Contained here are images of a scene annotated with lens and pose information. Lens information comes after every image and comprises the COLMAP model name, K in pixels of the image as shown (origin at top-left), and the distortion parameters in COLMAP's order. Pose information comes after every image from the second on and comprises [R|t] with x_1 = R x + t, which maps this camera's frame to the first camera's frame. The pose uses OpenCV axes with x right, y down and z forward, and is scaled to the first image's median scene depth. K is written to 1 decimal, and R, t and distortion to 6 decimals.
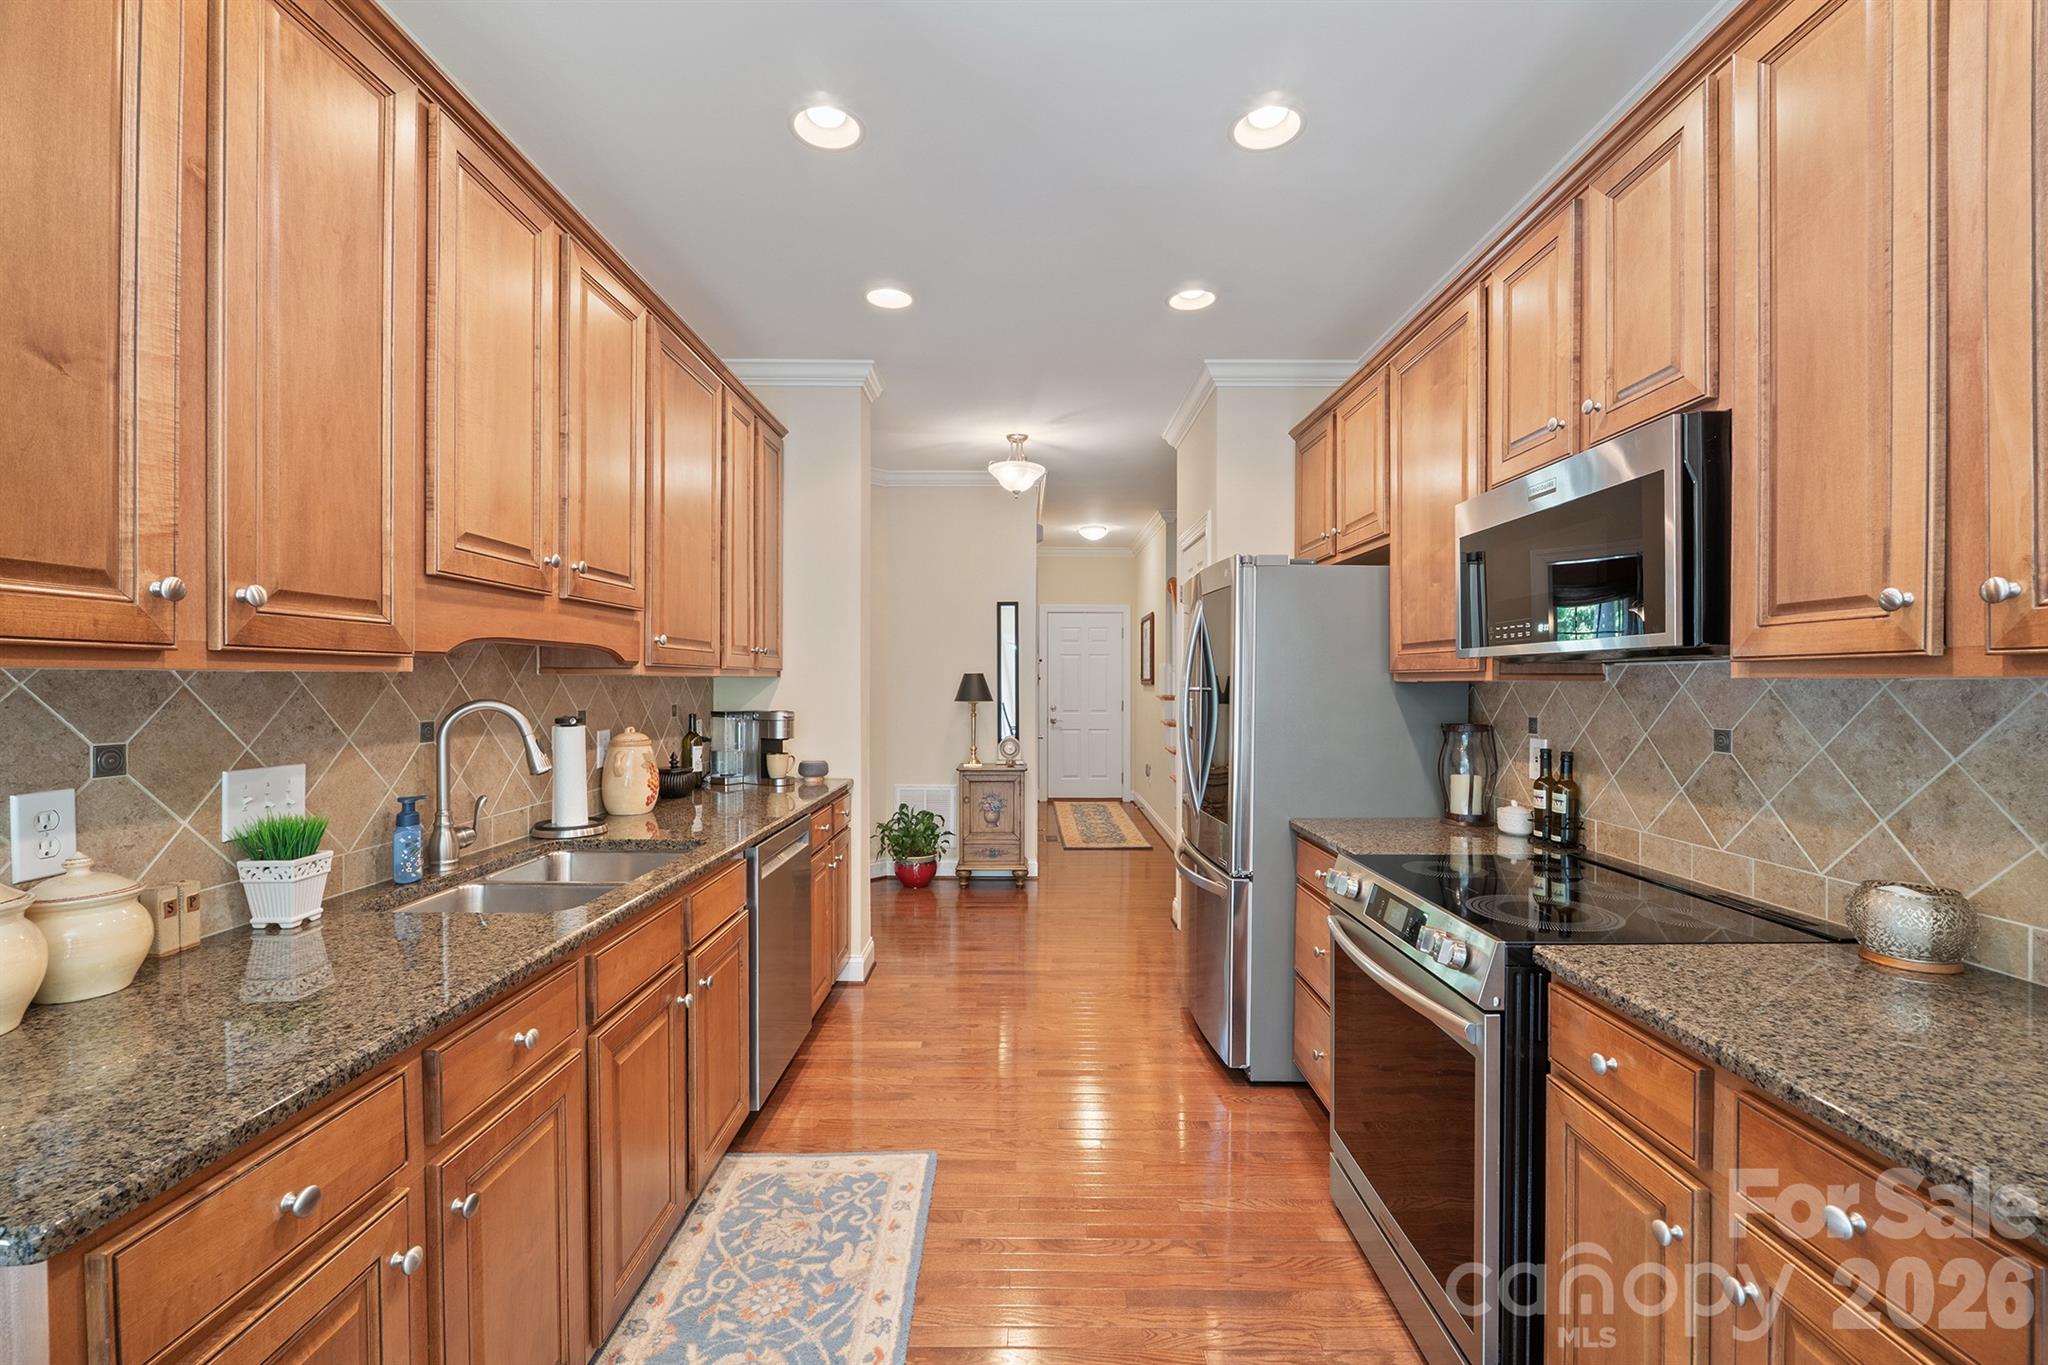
lens RADIAL K [[865.4, 0, 1025.8], [0, 865.4, 691.3], [0, 0, 1]] dist [-0.007451, -0.000714]
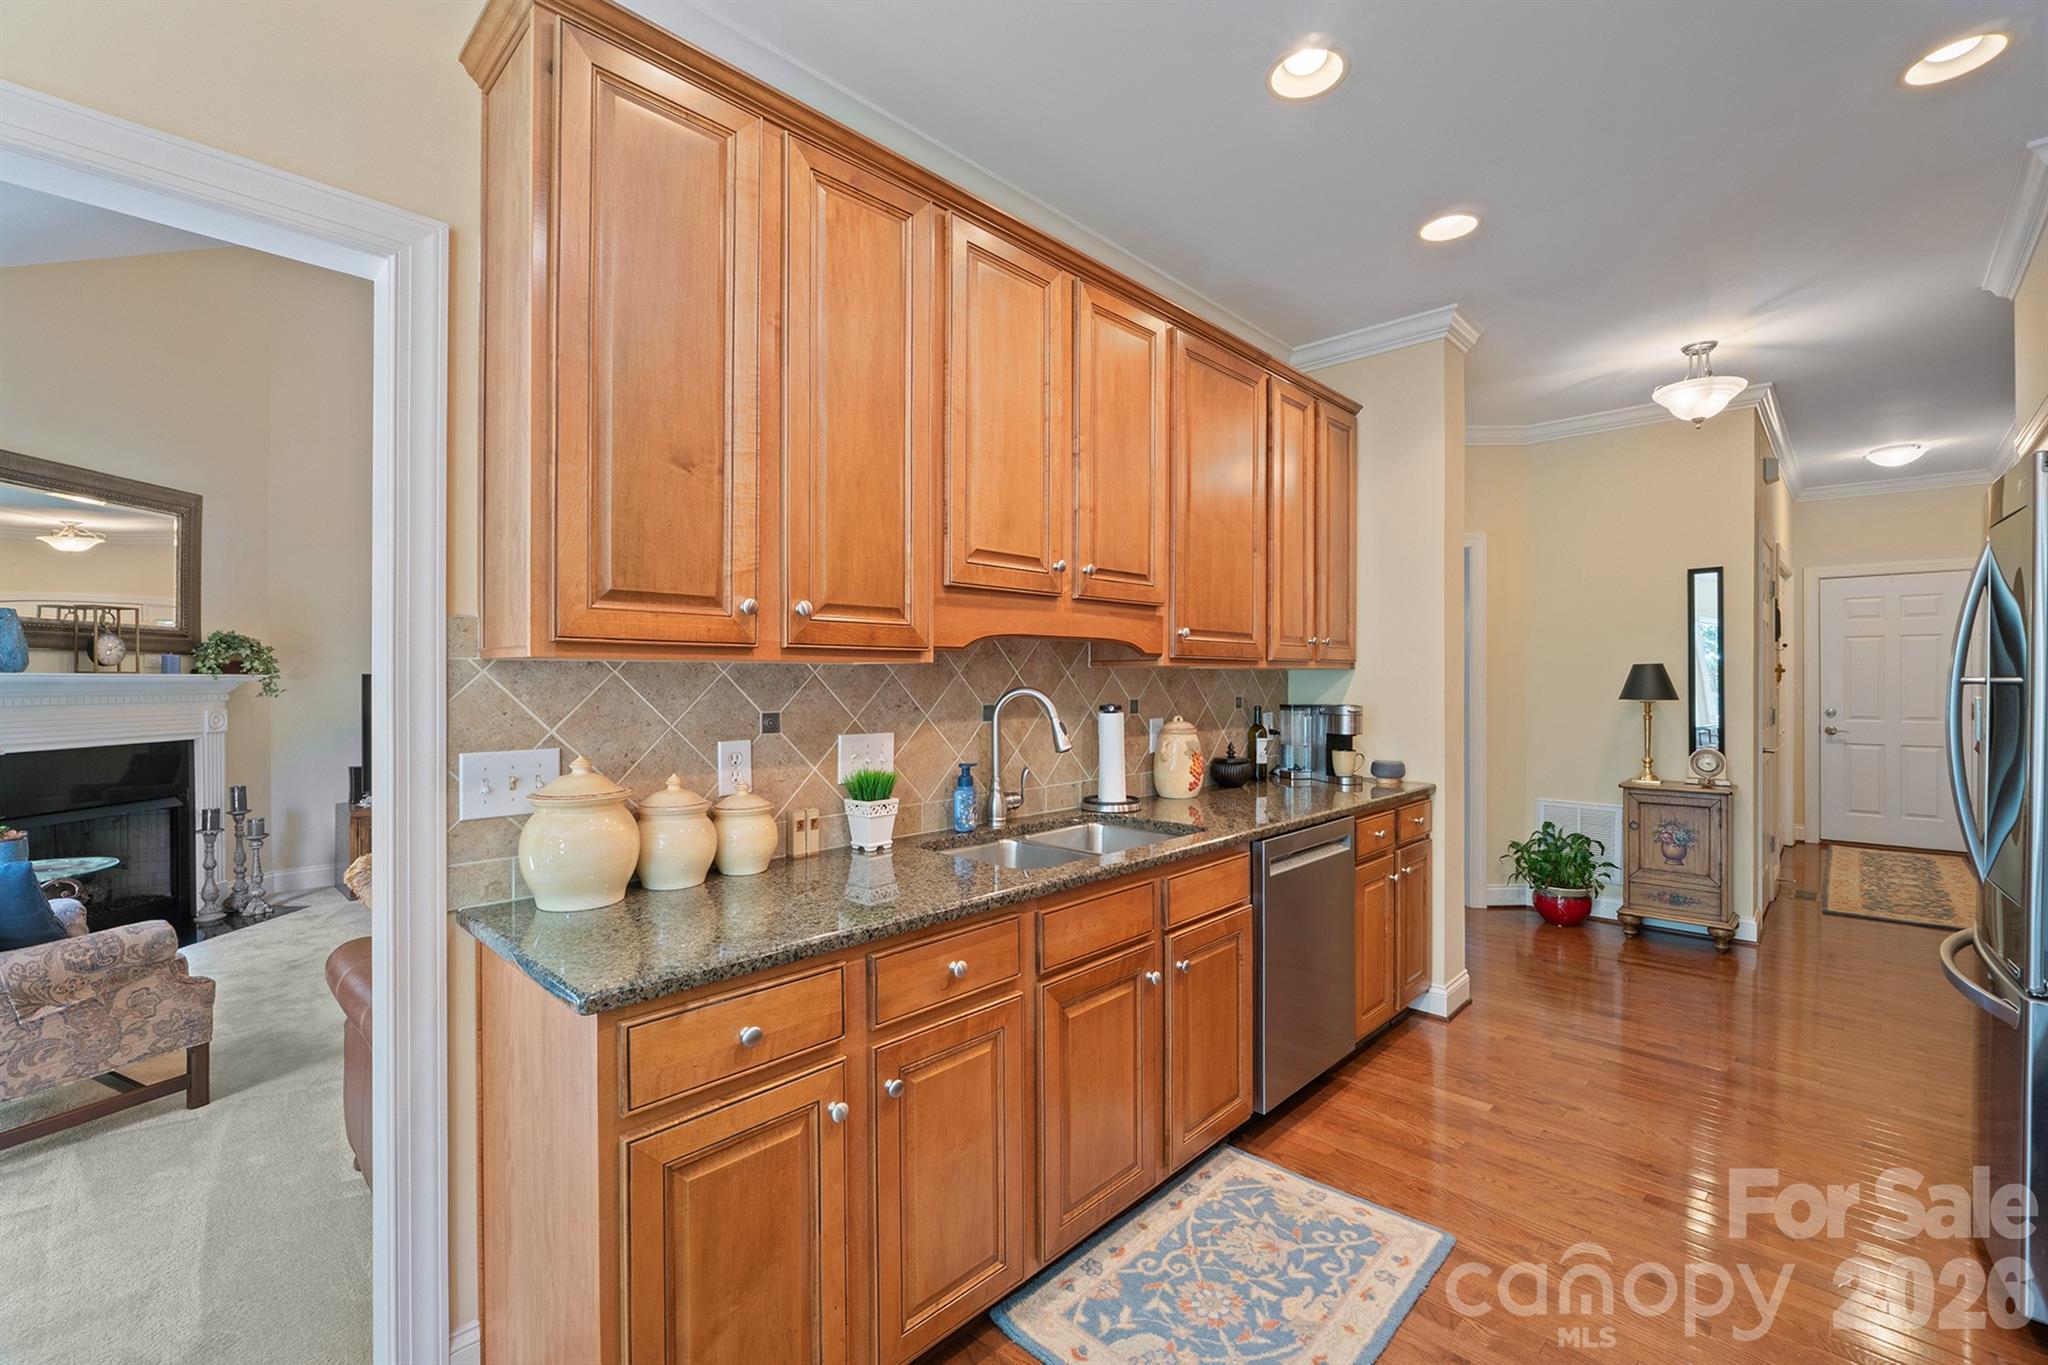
lens RADIAL K [[865.4, 0, 1015.8], [0, 865.4, 682.5], [0, 0, 1]] dist [-0.007451, -0.000714]
pose [[0.716056, -0.001822, -0.698041, 0.163219], [-0.004610, 0.999962, -0.007339, 0.009353], [0.698028, 0.008473, 0.716021, 0.104221]]
